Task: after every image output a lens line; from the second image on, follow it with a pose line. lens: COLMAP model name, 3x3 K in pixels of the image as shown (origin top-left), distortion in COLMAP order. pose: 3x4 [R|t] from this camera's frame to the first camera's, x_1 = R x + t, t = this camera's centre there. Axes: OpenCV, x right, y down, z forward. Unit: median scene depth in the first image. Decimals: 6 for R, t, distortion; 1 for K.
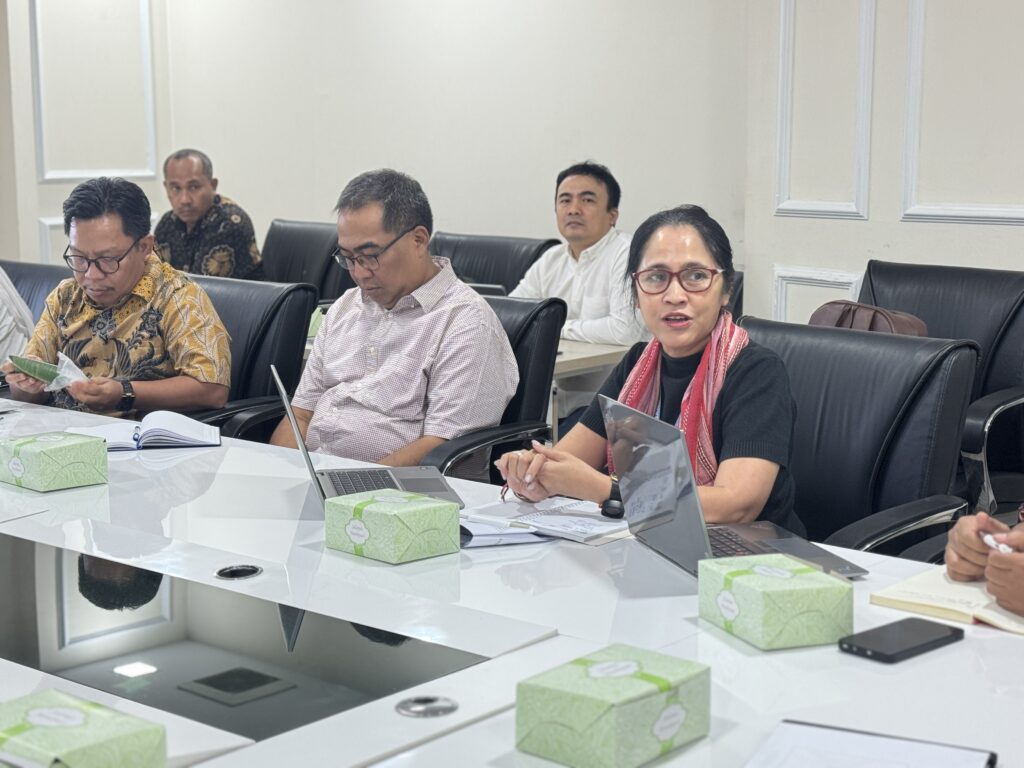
lens RADIAL K [[1687.7, 0, 512.7], [0, 1687.7, 381.5], [0, 0, 1]] dist [0.100090, 0.000000]
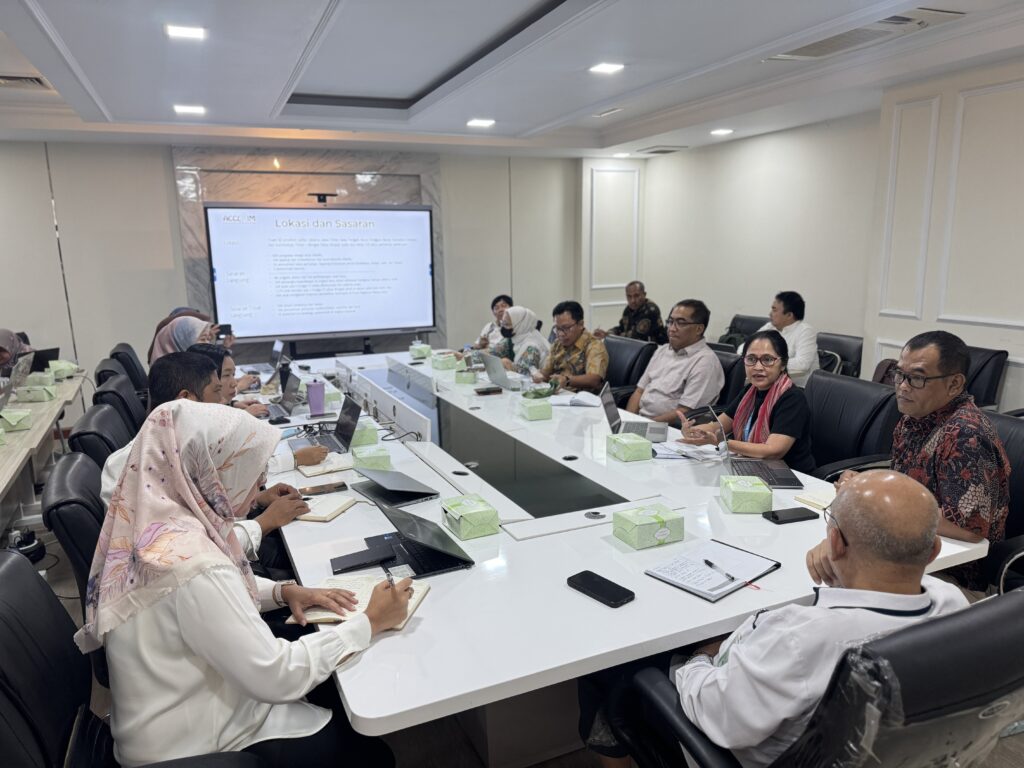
lens RADIAL K [[720.5, 0, 509.7], [0, 720.5, 386.8], [0, 0, 1]] dist [-0.002485, -0.002308]
pose [[0.890707, 0.074989, -0.448350, 0.250190], [-0.046510, 0.996157, 0.074215, -0.083692], [0.452193, -0.045251, 0.890772, -0.138438]]
